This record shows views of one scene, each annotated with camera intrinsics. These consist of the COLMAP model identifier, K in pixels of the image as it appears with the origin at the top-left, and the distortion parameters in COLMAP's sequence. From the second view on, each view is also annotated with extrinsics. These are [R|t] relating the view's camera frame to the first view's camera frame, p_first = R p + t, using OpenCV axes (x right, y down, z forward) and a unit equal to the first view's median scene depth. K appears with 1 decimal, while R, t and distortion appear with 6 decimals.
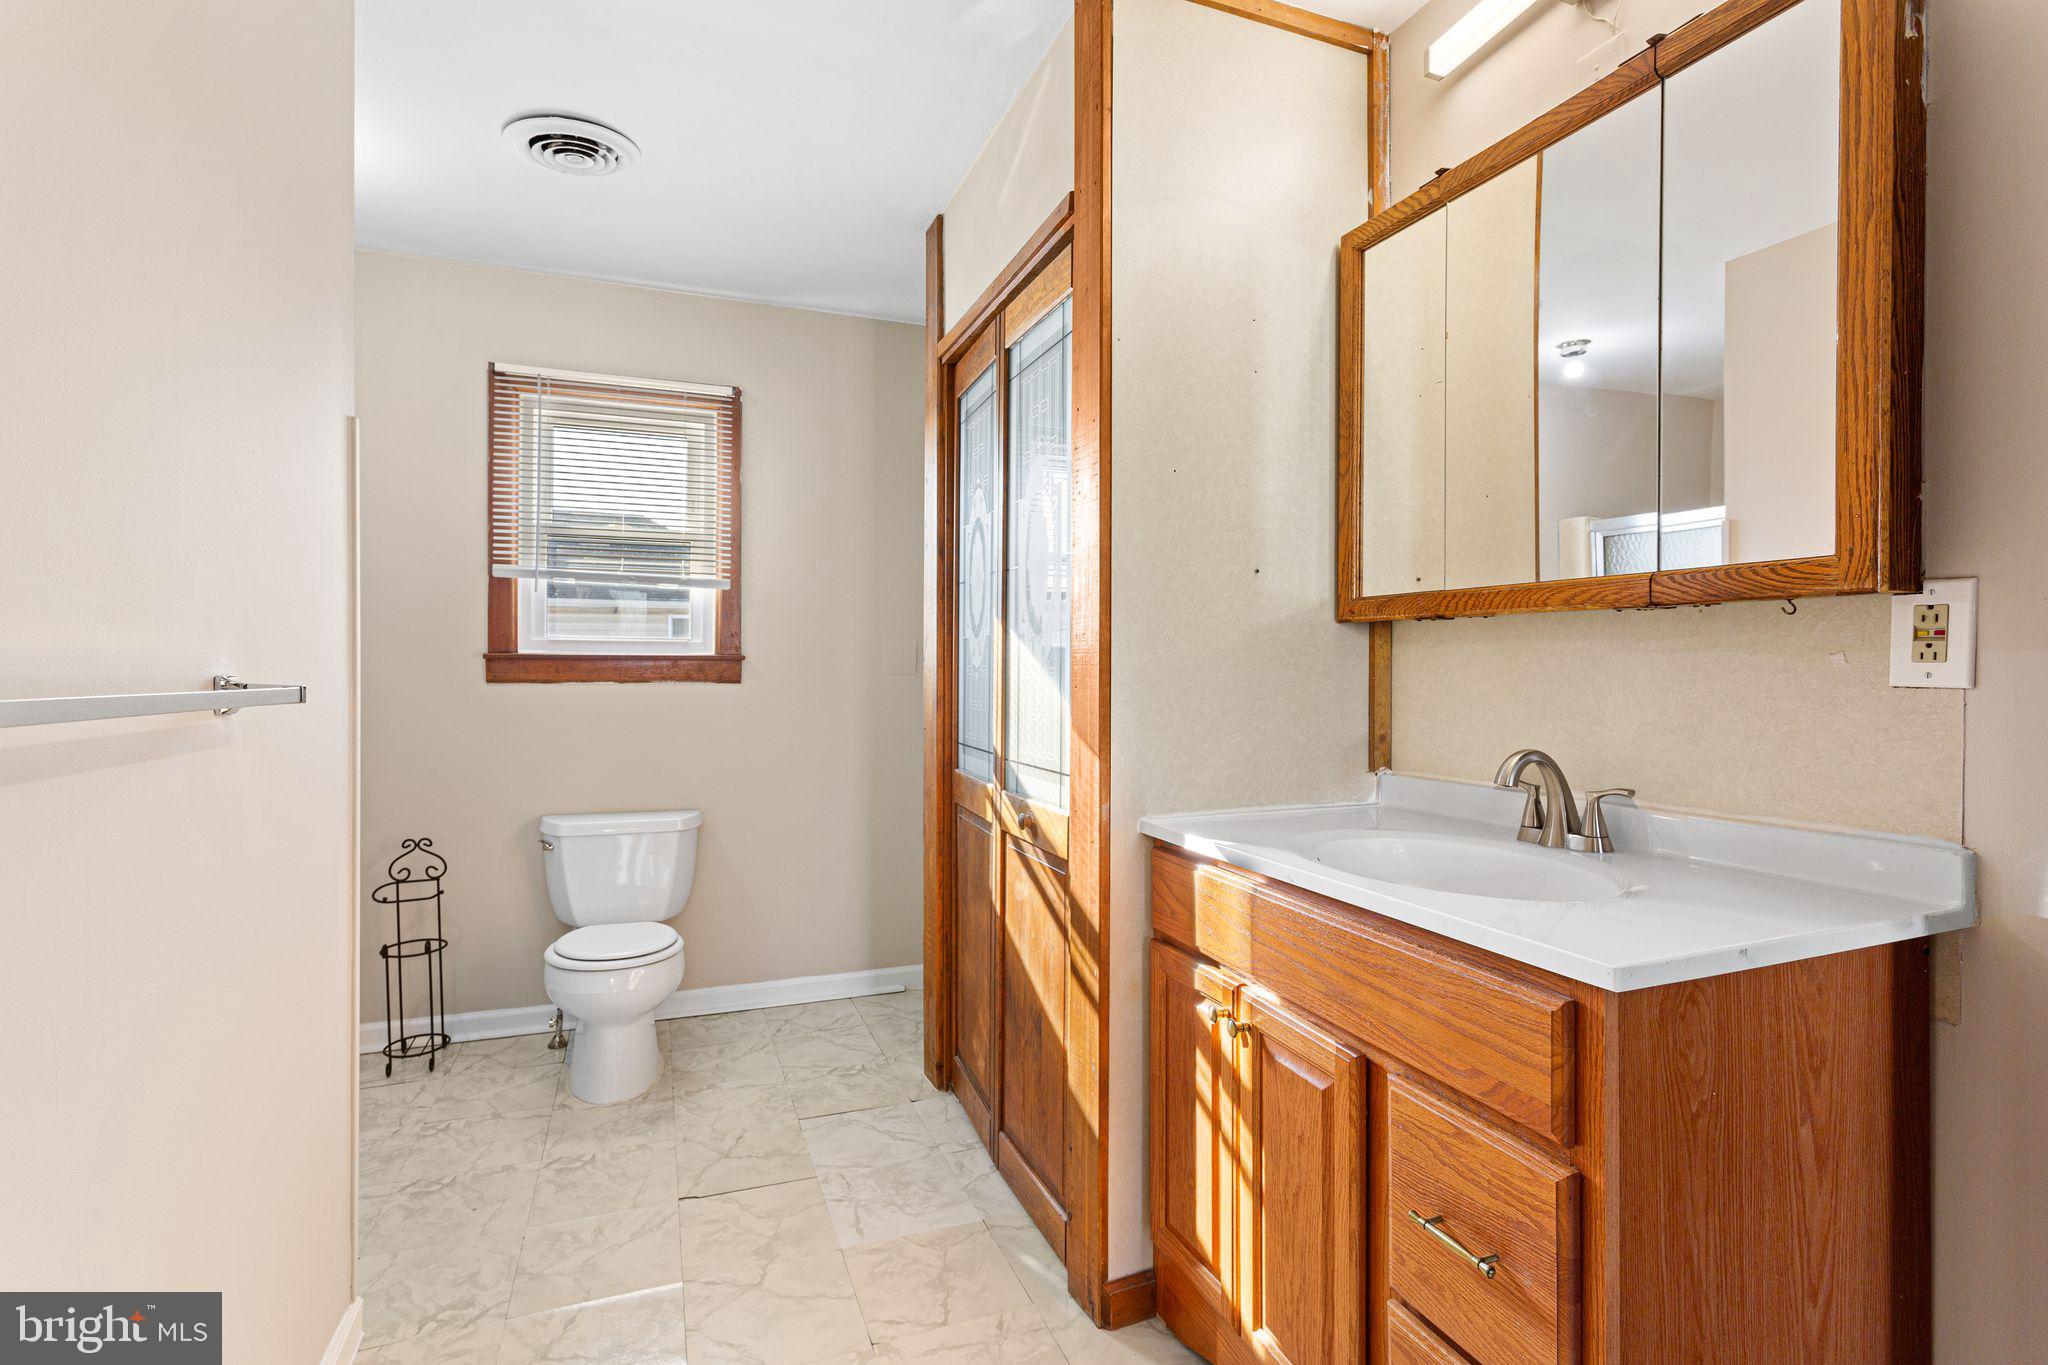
lens RADIAL K [[970.4, 0, 1024.5], [0, 970.4, 697.8], [0, 0, 1]] dist [0.001158, 0.000339]
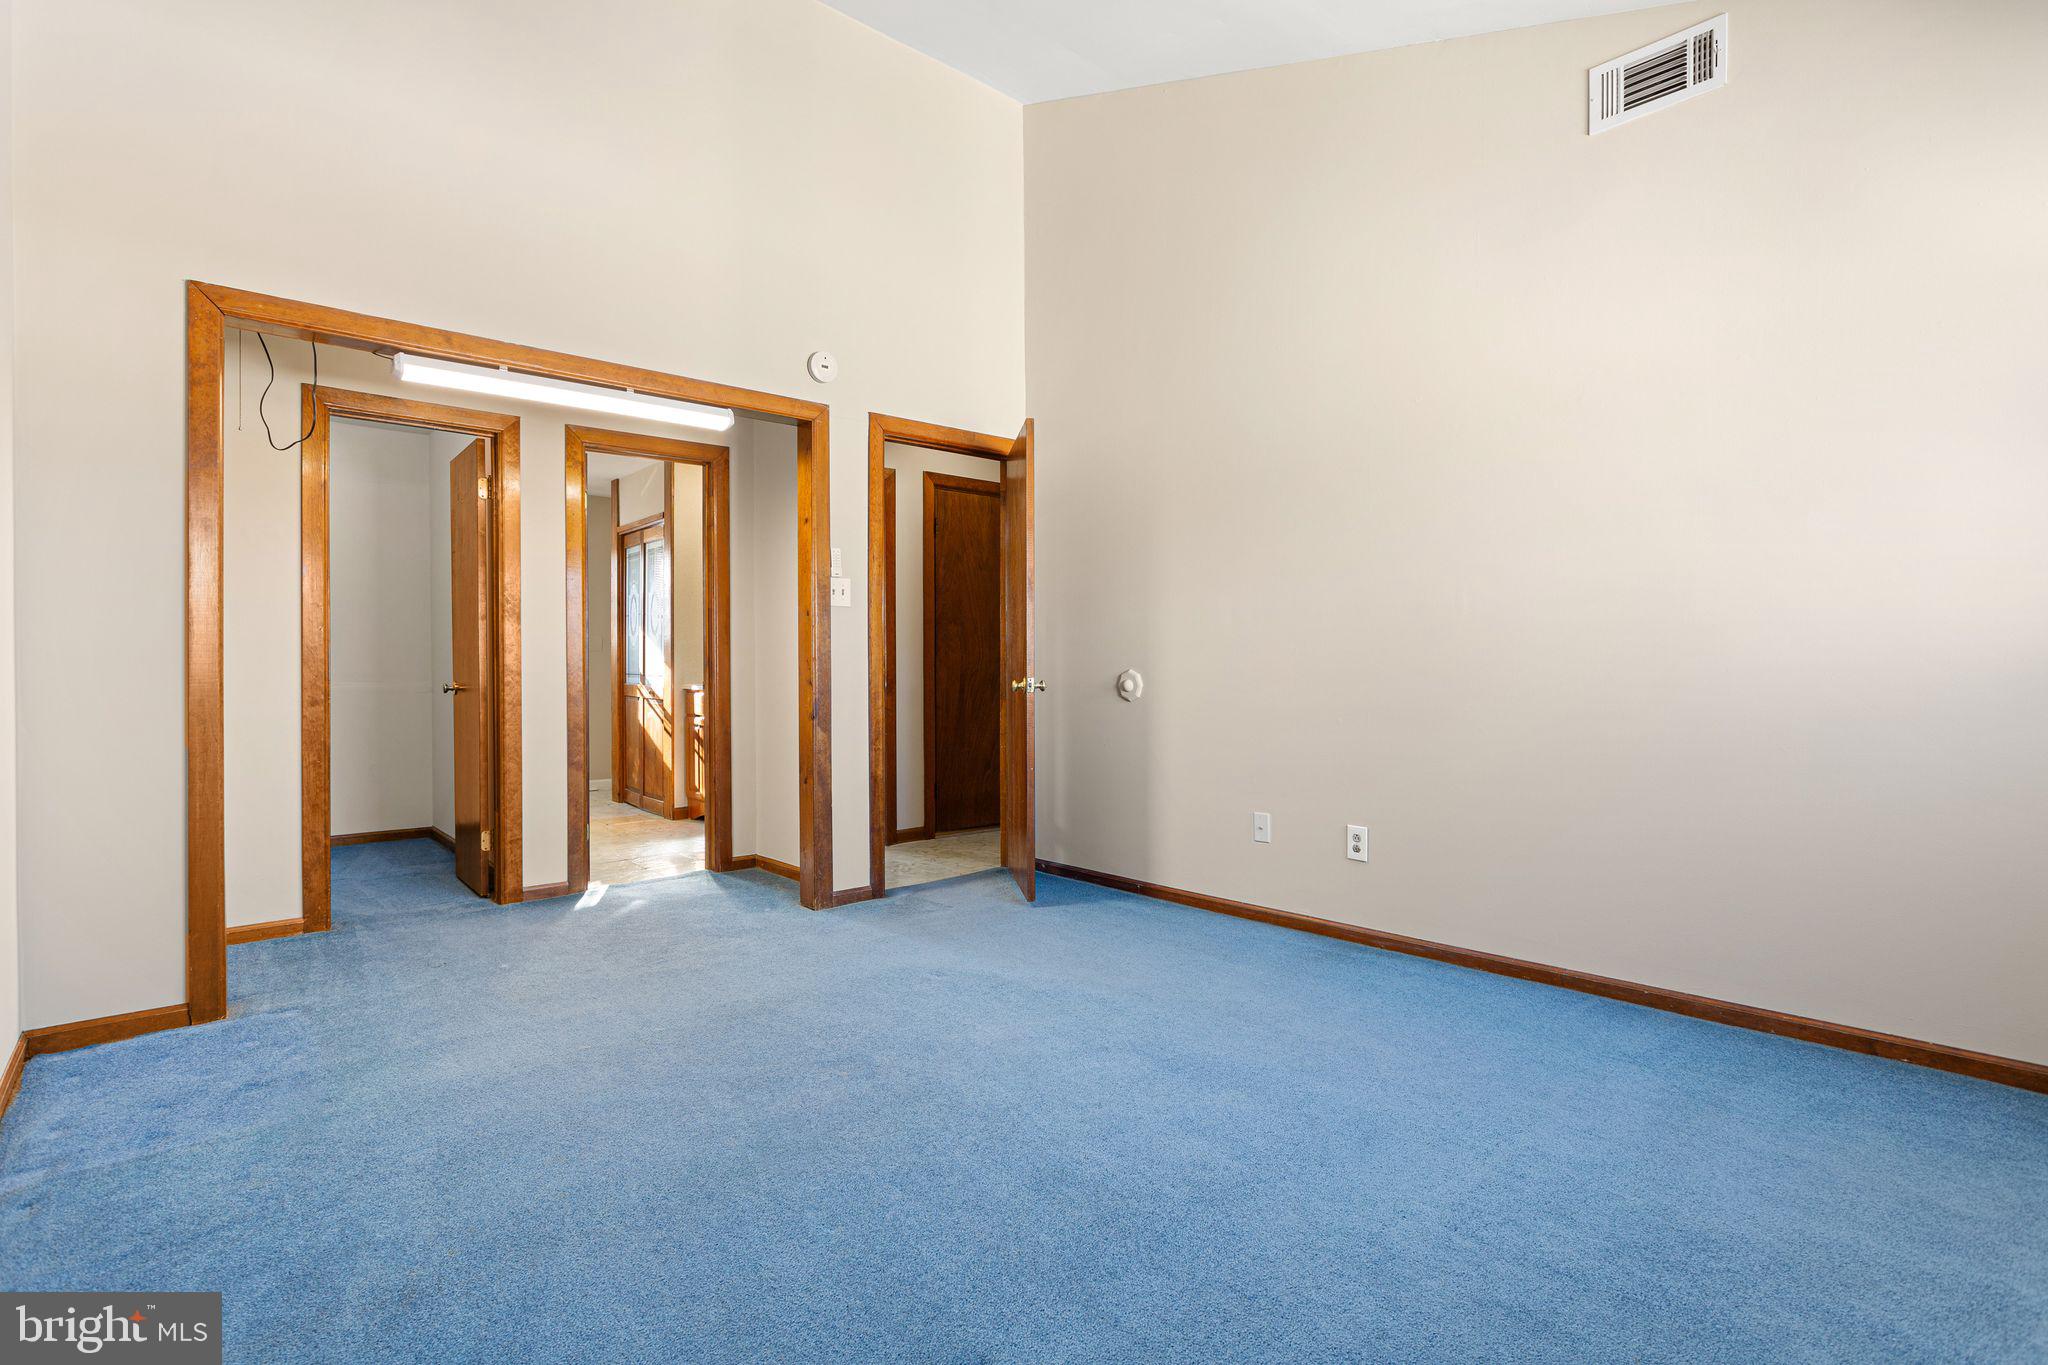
lens RADIAL K [[970.4, 0, 1026.3], [0, 970.4, 676.4], [0, 0, 1]] dist [0.001158, 0.000339]
pose [[0.938539, -0.005702, 0.345126, 0.056234], [0.009432, 0.999914, -0.009128, 0.108866], [-0.345044, 0.011822, 0.938512, -2.356698]]
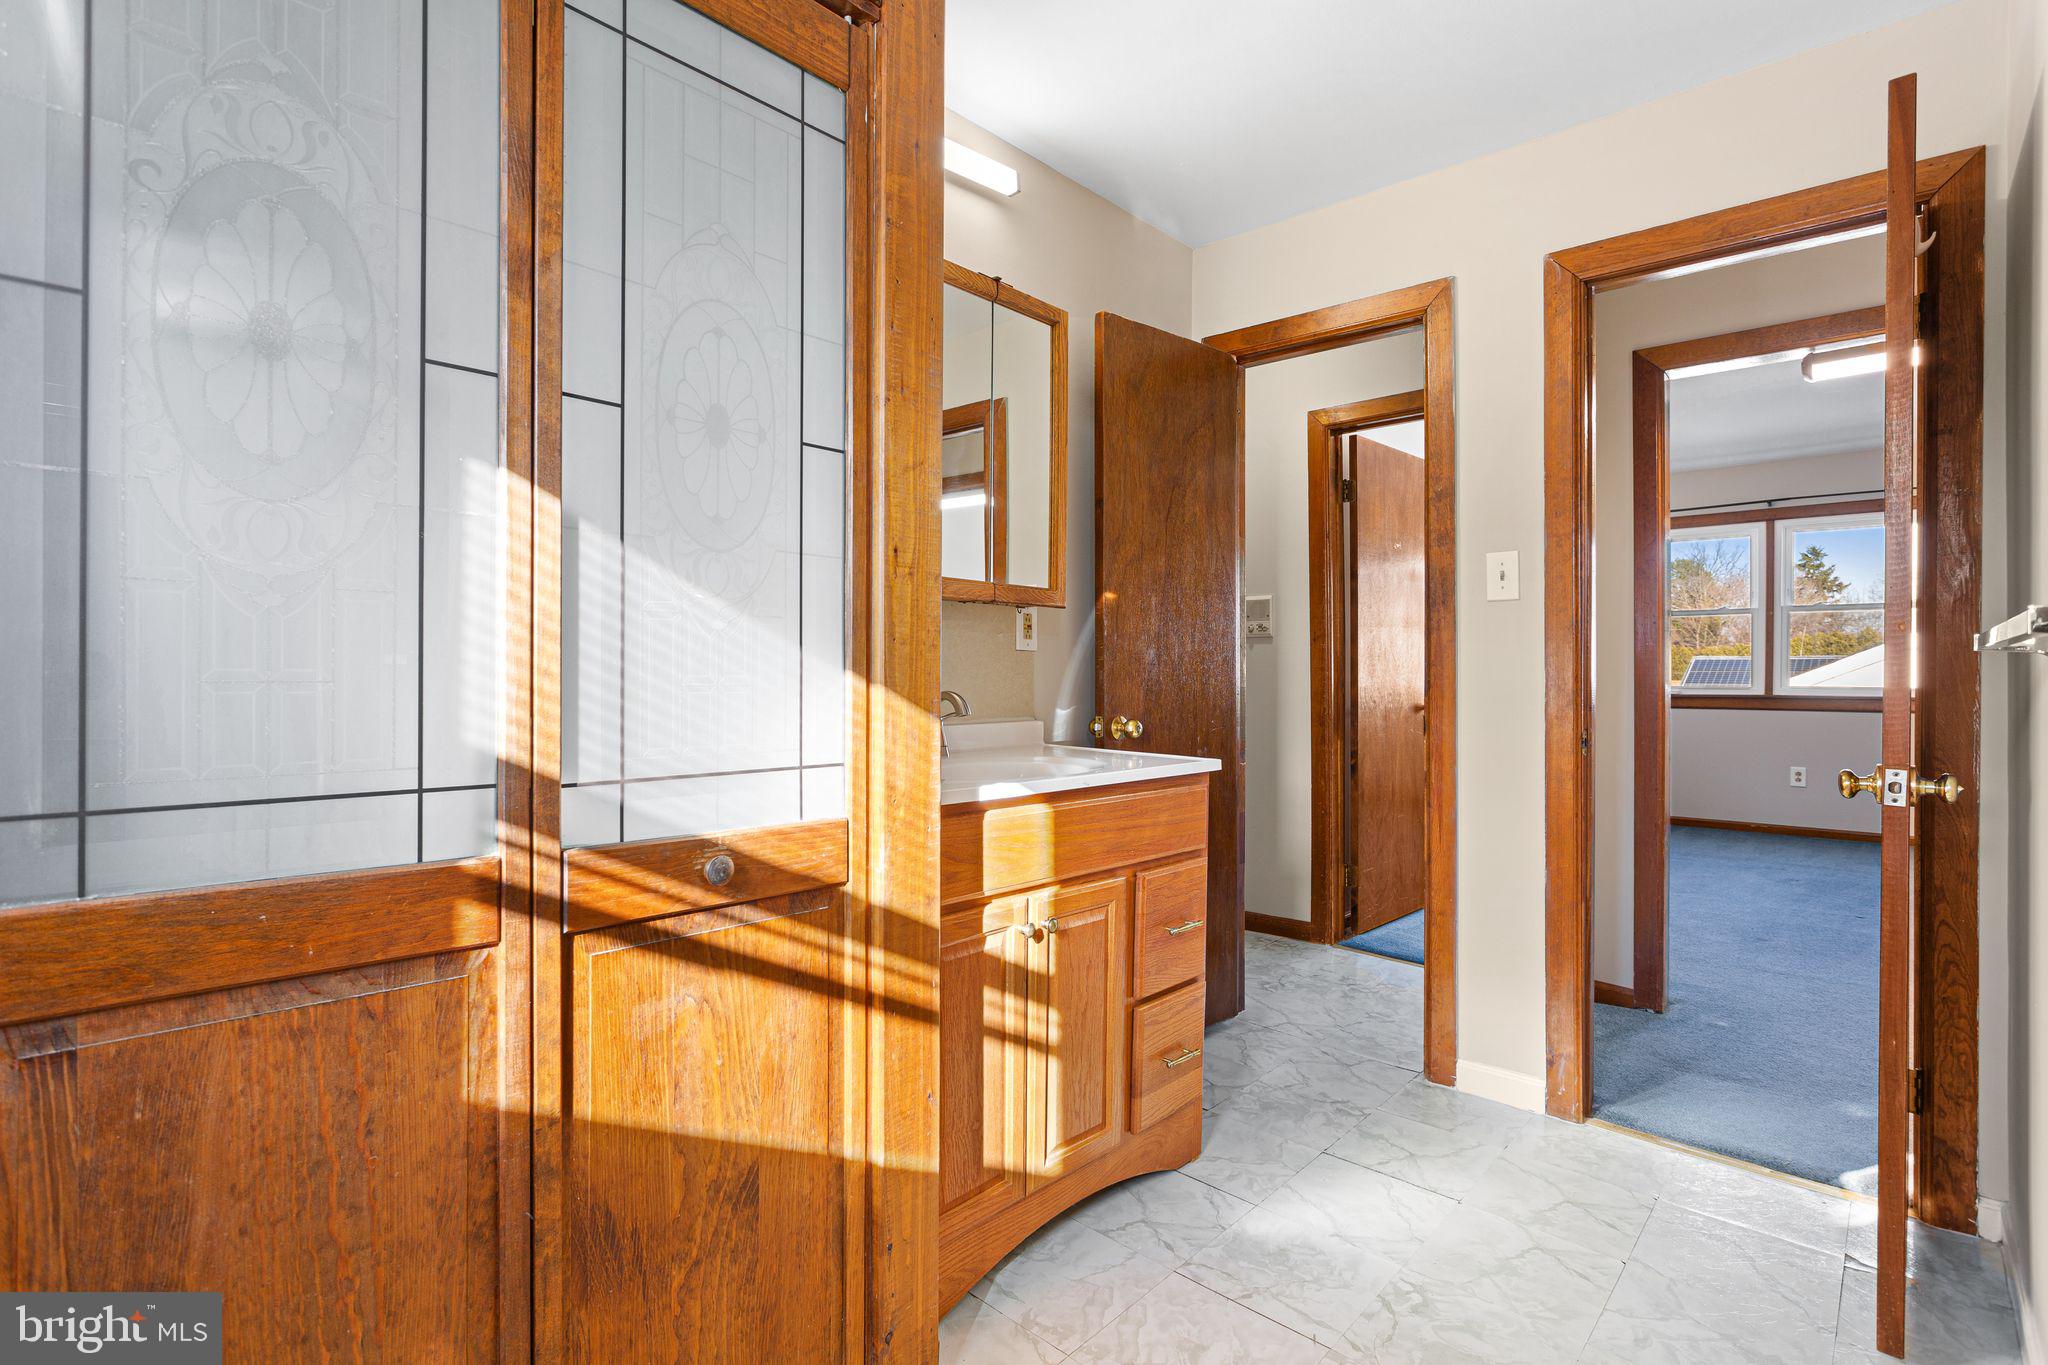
lens RADIAL K [[970.4, 0, 1022.4], [0, 970.4, 667.1], [0, 0, 1]] dist [0.001158, 0.000339]
pose [[-0.402663, -0.010227, 0.915291, -0.583470], [0.006963, 0.999874, 0.014236, -0.002124], [-0.915322, 0.012105, -0.402541, 1.000944]]
